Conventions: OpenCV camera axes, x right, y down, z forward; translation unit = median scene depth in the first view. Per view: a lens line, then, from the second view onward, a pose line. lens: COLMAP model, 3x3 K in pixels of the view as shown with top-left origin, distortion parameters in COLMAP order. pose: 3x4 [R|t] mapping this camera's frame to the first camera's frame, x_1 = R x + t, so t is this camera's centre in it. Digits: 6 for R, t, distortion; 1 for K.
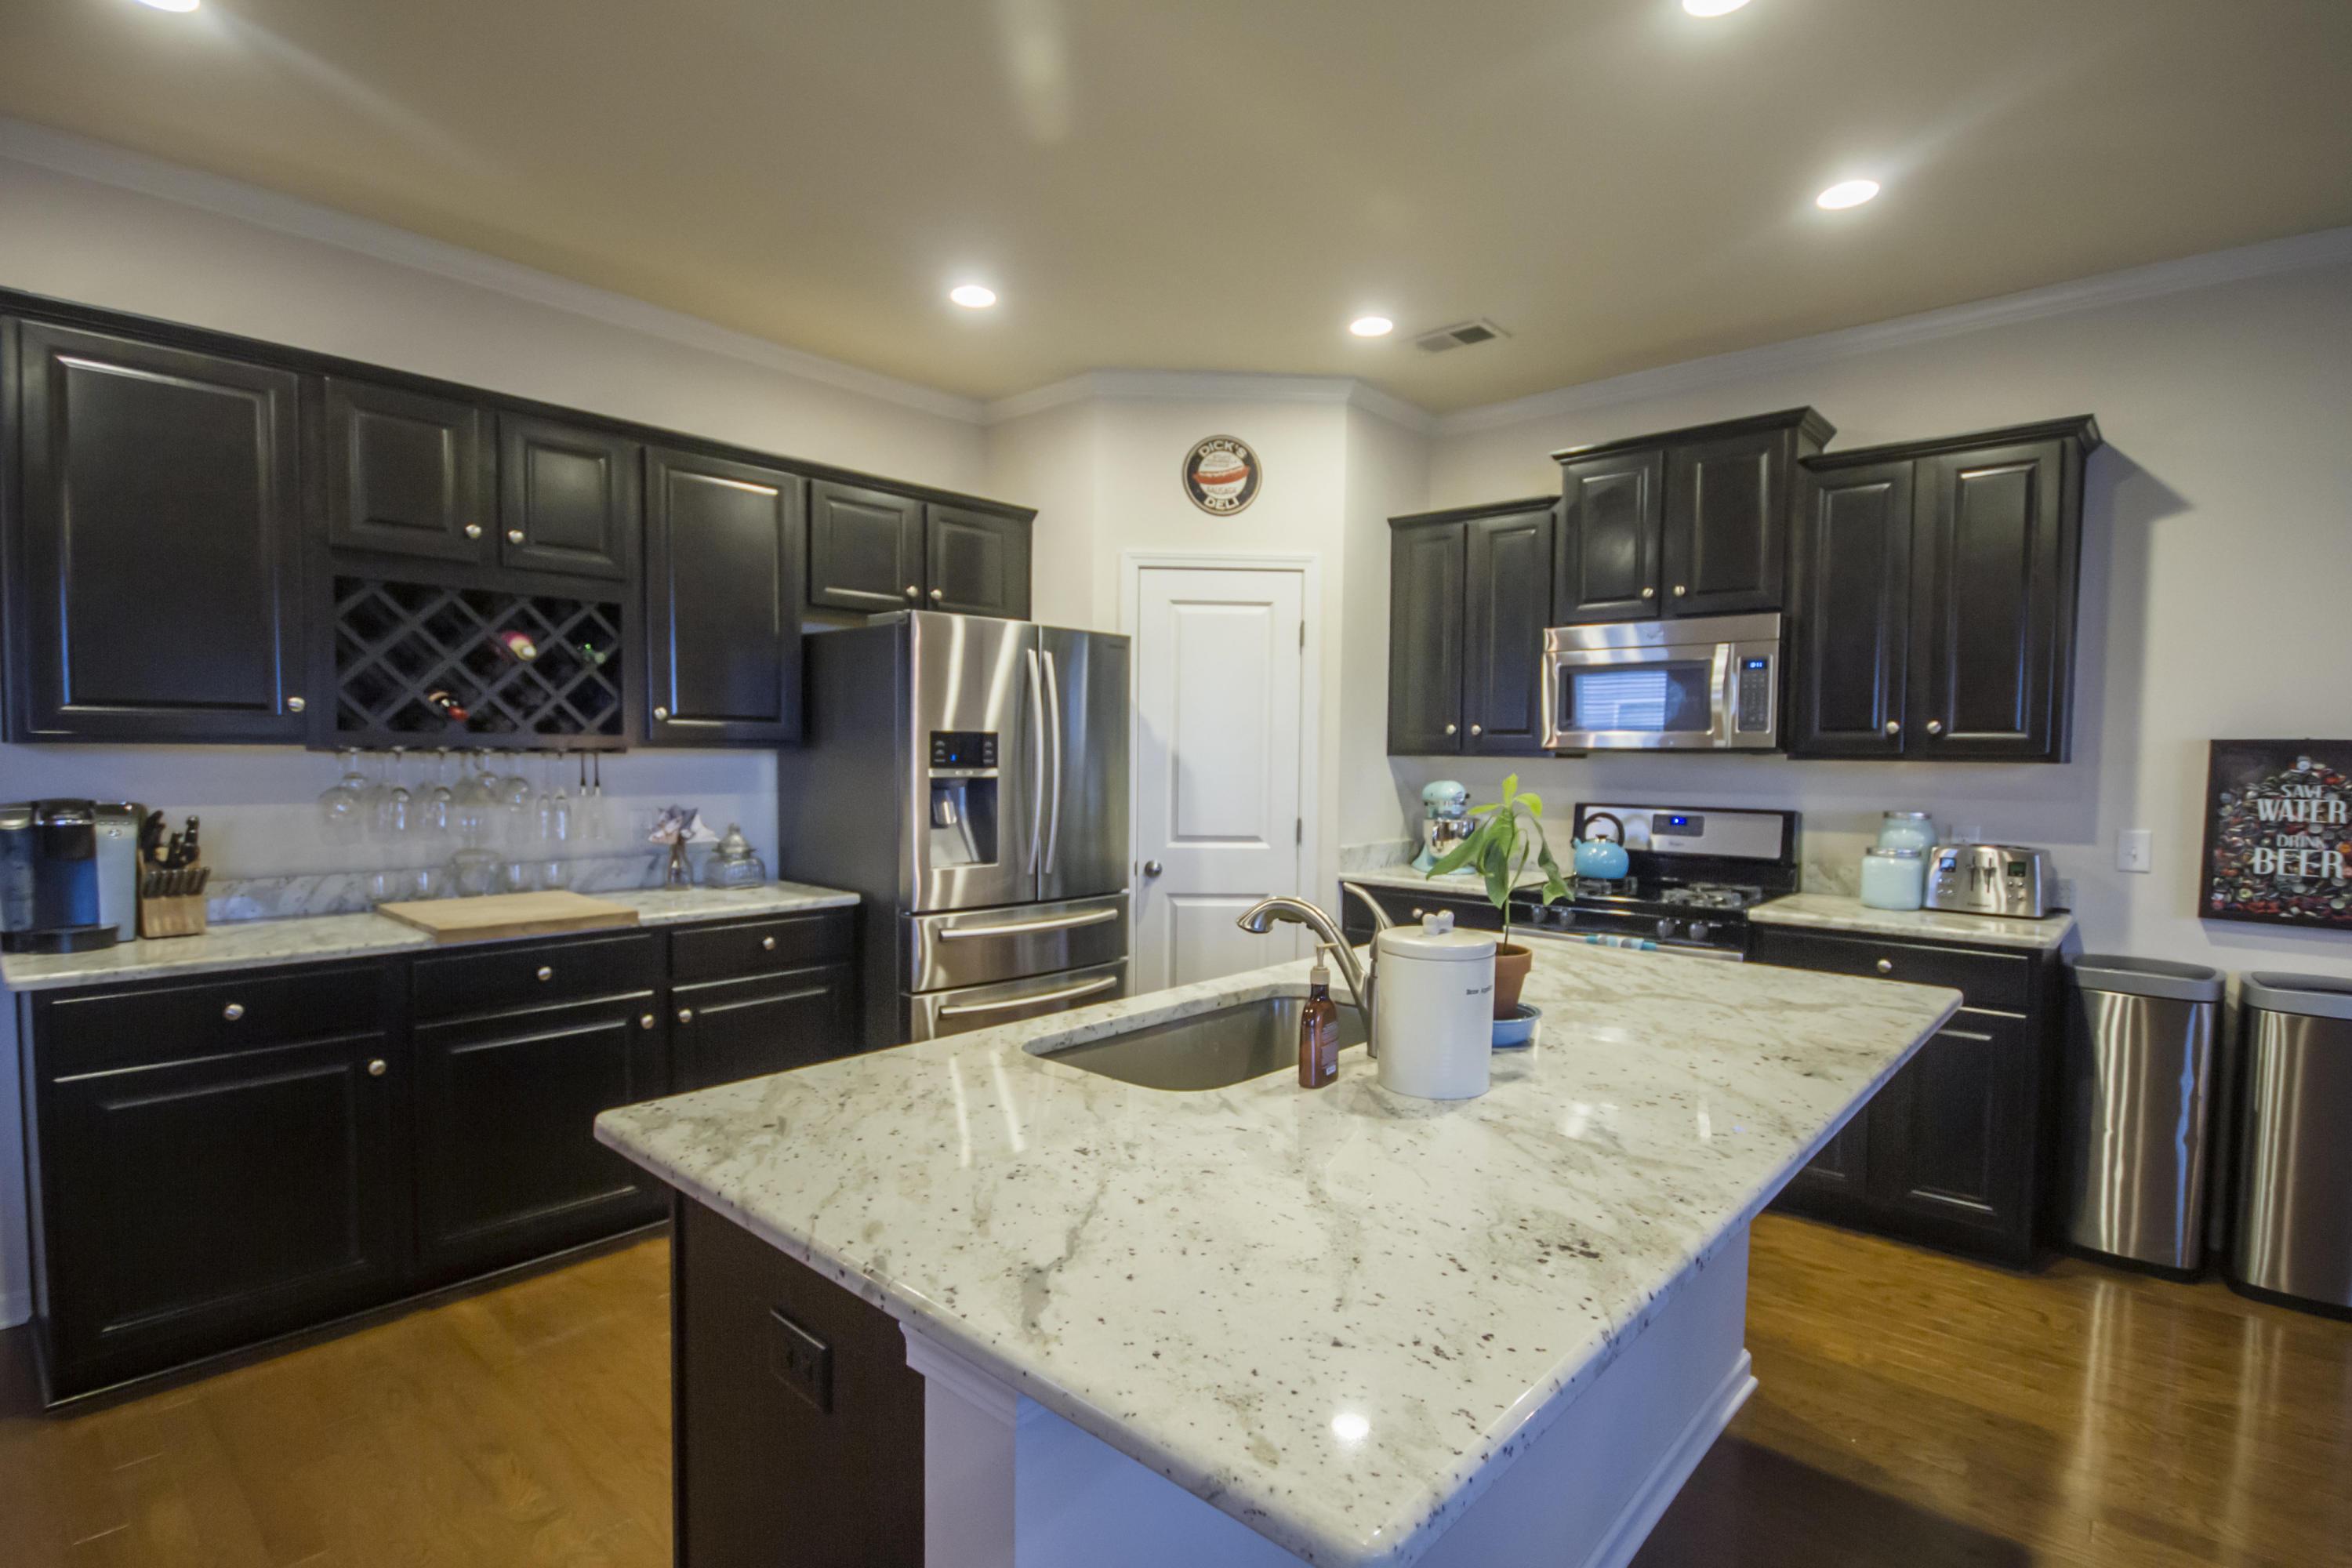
lens RADIAL K [[1123.9, 0, 1175.6], [0, 1123.9, 805.6], [0, 0, 1]] dist [-0.004240, 0.000883]
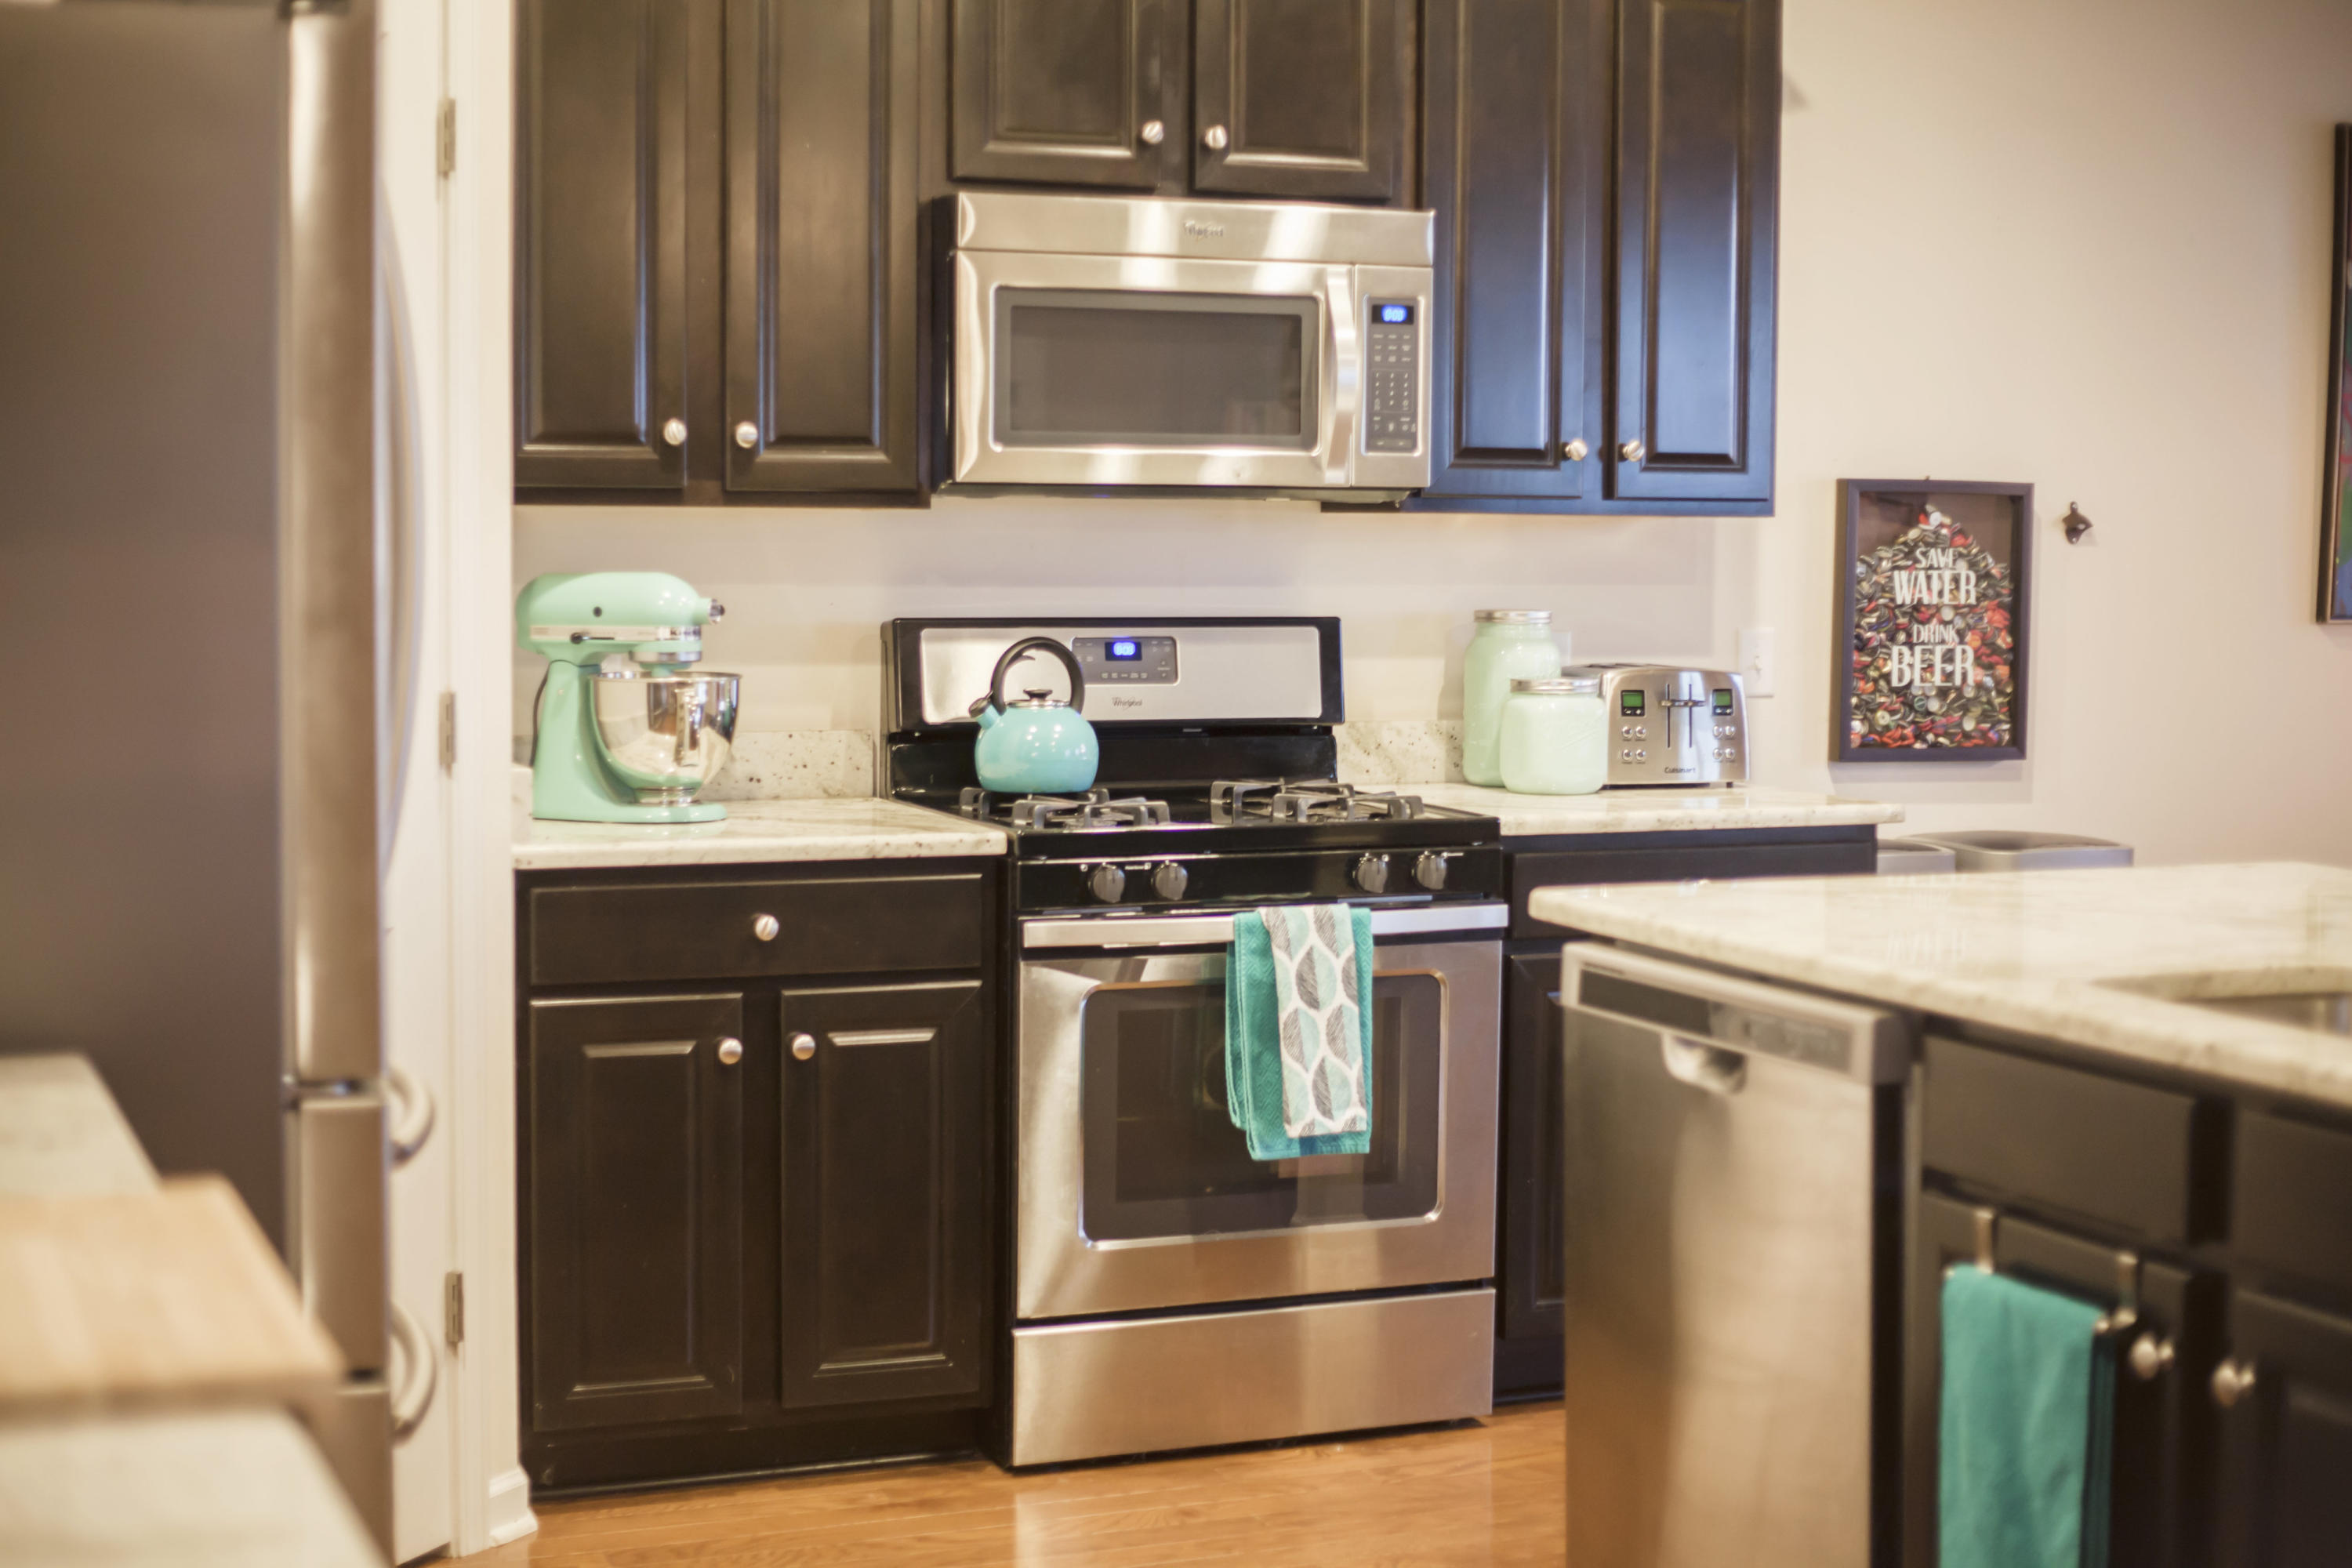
lens RADIAL K [[3433.3, 0, 1183.5], [0, 3433.3, 757.0], [0, 0, 1]] dist [-0.096003, -0.048596]
pose [[0.433484, -0.067074, 0.898661, -0.899683], [0.039157, 0.997686, 0.055577, -0.022101], [-0.900310, 0.011097, 0.435108, 0.463226]]
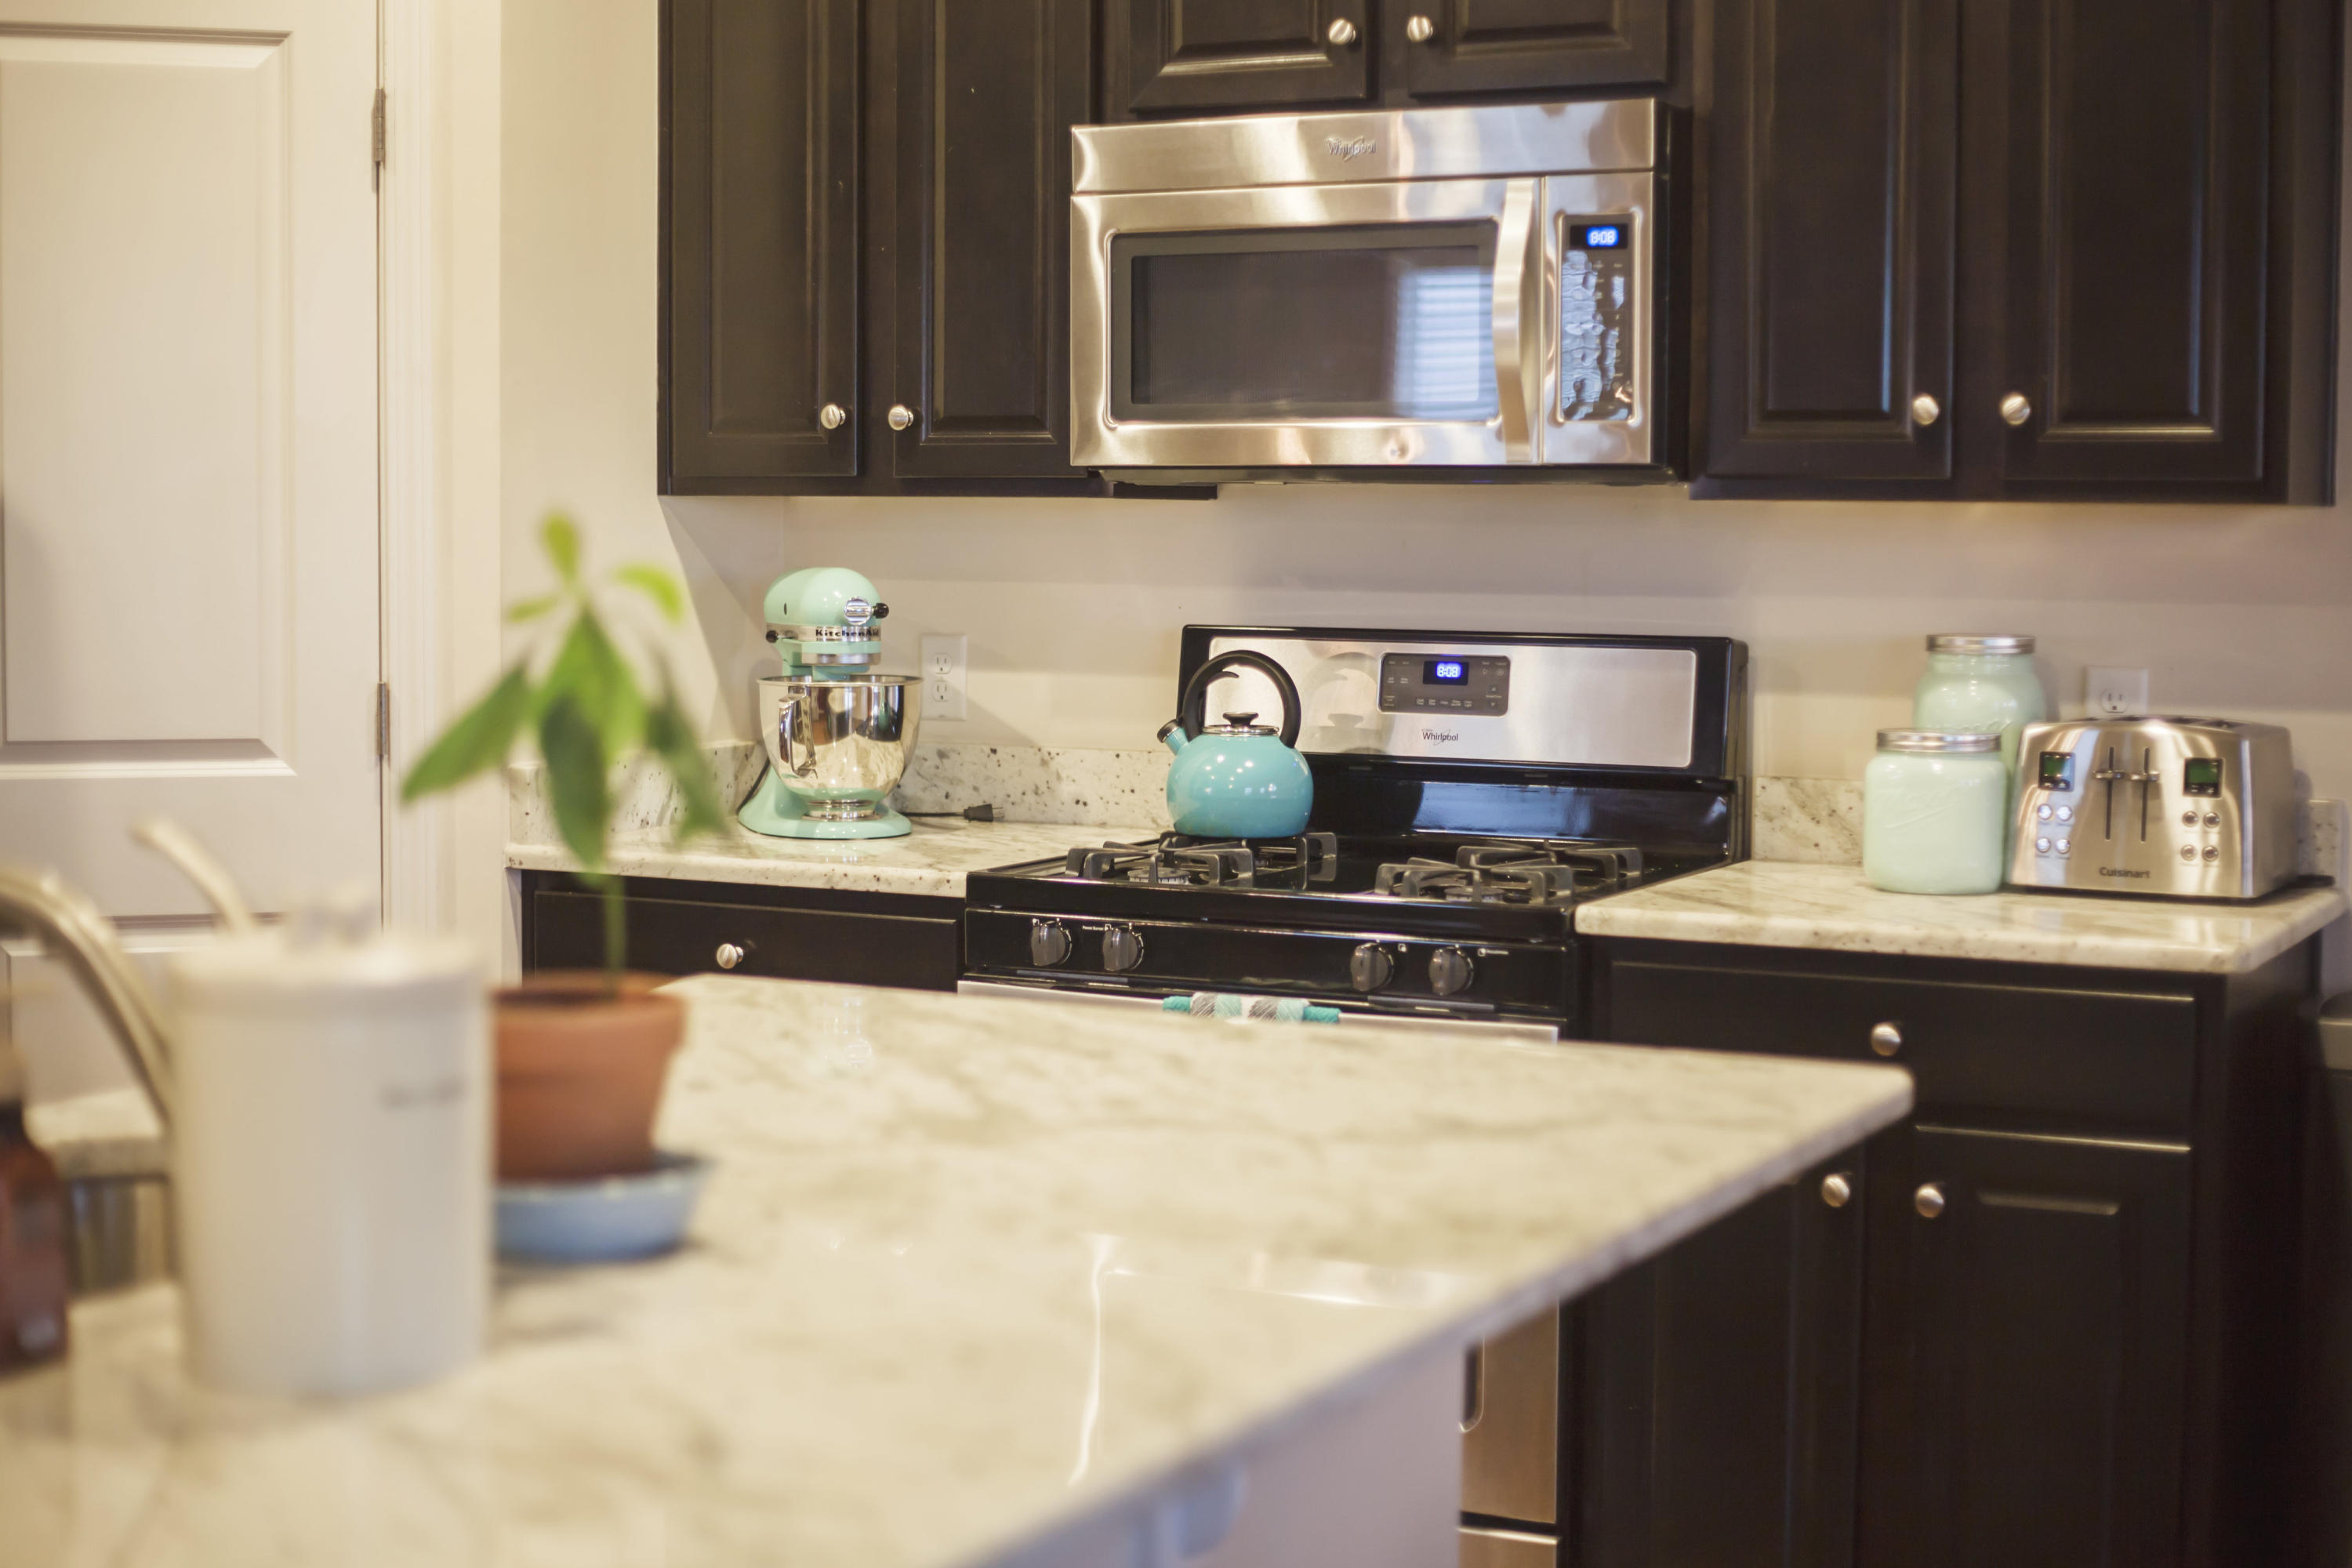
lens RADIAL K [[3487.7, 0, 1176.0], [0, 3487.7, 784.0], [0, 0, 1]] dist [-0.116921, 0.008270]
pose [[0.967327, -0.022947, 0.252493, 0.098383], [0.015150, 0.999348, 0.032779, 0.013786], [-0.253080, -0.027883, 0.967043, -0.064405]]
